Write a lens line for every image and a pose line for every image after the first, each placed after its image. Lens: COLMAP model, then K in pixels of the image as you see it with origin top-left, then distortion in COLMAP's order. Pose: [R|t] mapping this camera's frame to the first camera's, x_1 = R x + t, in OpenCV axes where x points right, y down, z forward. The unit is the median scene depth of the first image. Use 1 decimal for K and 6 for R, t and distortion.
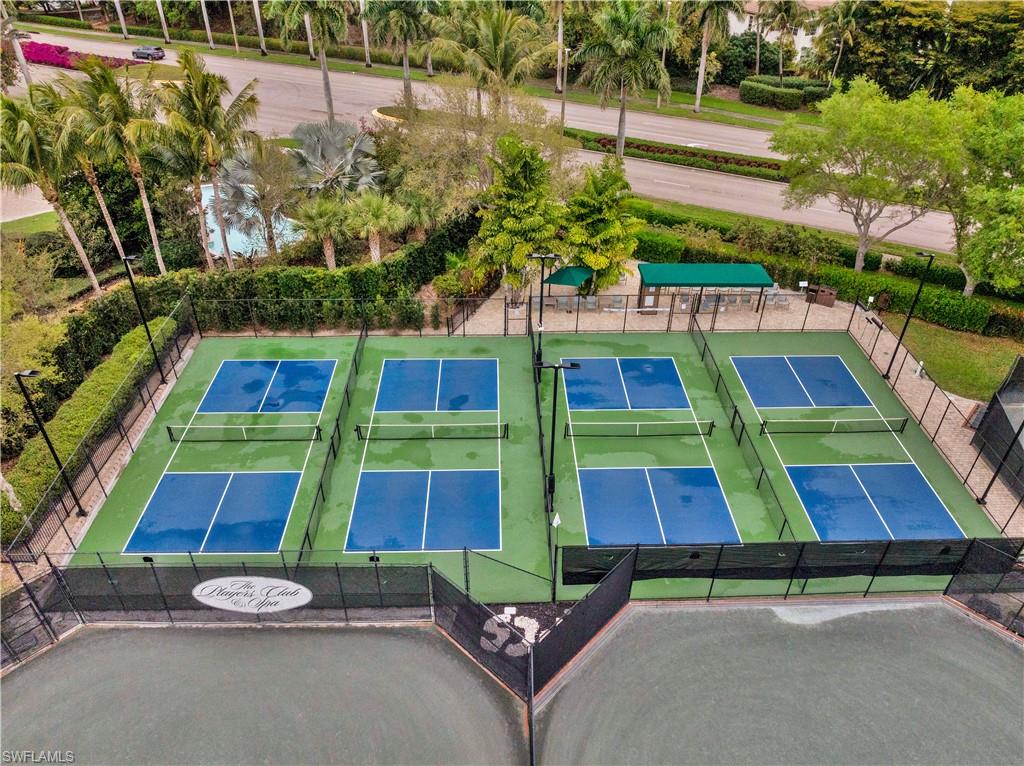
lens RADIAL K [[708.6, 0, 528.1], [0, 708.6, 382.9], [0, 0, 1]] dist [-0.041358, -0.000445]
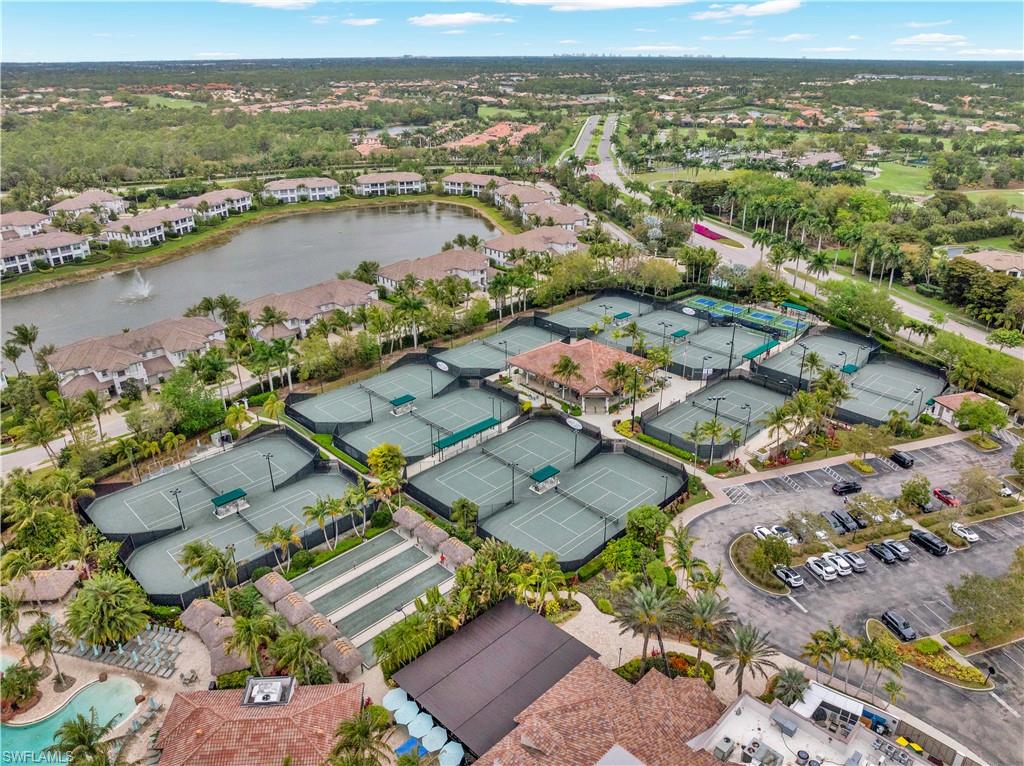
lens RADIAL K [[708.6, 0, 528.1], [0, 708.6, 382.9], [0, 0, 1]] dist [-0.041358, -0.000445]
pose [[0.682158, 0.286382, -0.672790, 2.431082], [-0.416403, 0.908487, -0.035491, 1.259107], [0.601057, 0.304362, 0.738982, -3.523994]]
